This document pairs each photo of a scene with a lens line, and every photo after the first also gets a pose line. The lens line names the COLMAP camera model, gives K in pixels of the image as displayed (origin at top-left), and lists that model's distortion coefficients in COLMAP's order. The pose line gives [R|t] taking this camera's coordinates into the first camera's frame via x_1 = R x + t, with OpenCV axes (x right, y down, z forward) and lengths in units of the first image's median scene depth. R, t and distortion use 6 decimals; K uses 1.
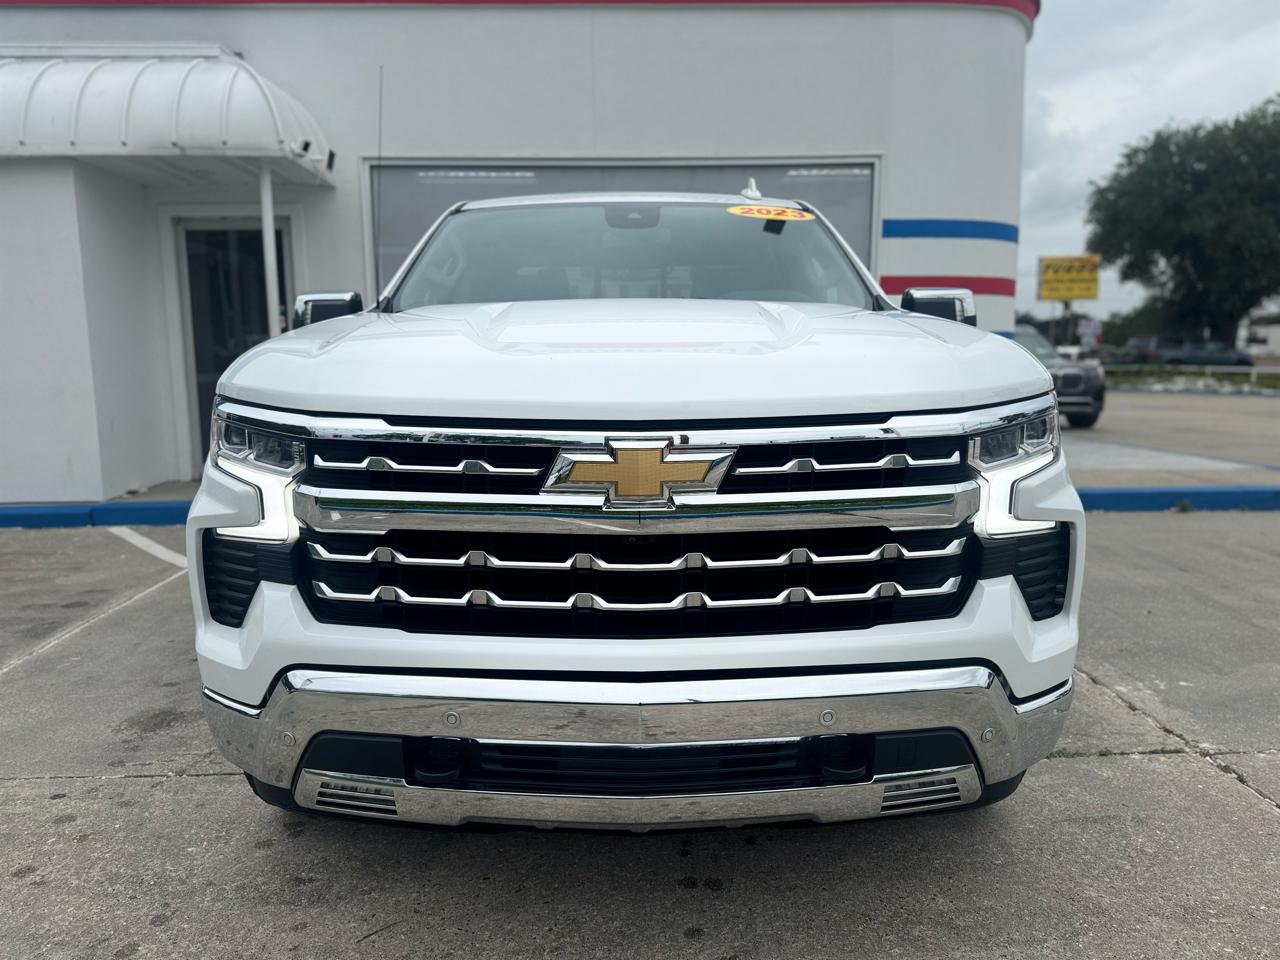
lens RADIAL K [[904.7, 0, 636.3], [0, 904.7, 485.5], [0, 0, 1]] dist [0.034176, -0.038218]
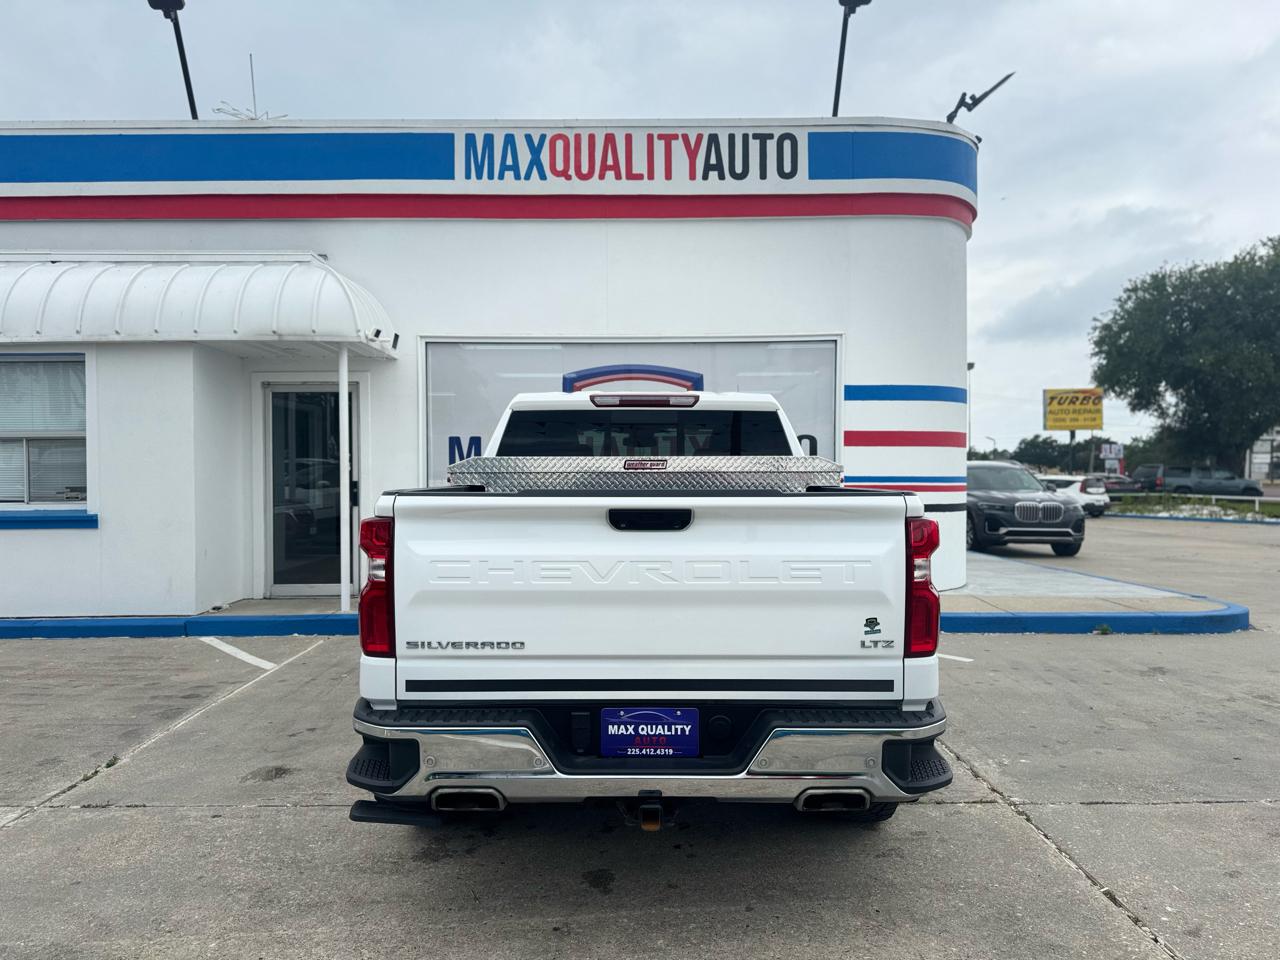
lens RADIAL K [[904.7, 0, 637.1], [0, 904.7, 486.7], [0, 0, 1]] dist [0.034176, -0.038218]
pose [[0.999563, 0.006427, -0.028849, 0.034461], [-0.010091, 0.991630, -0.128717, -0.002449], [0.027781, 0.128952, 0.991262, -0.201858]]
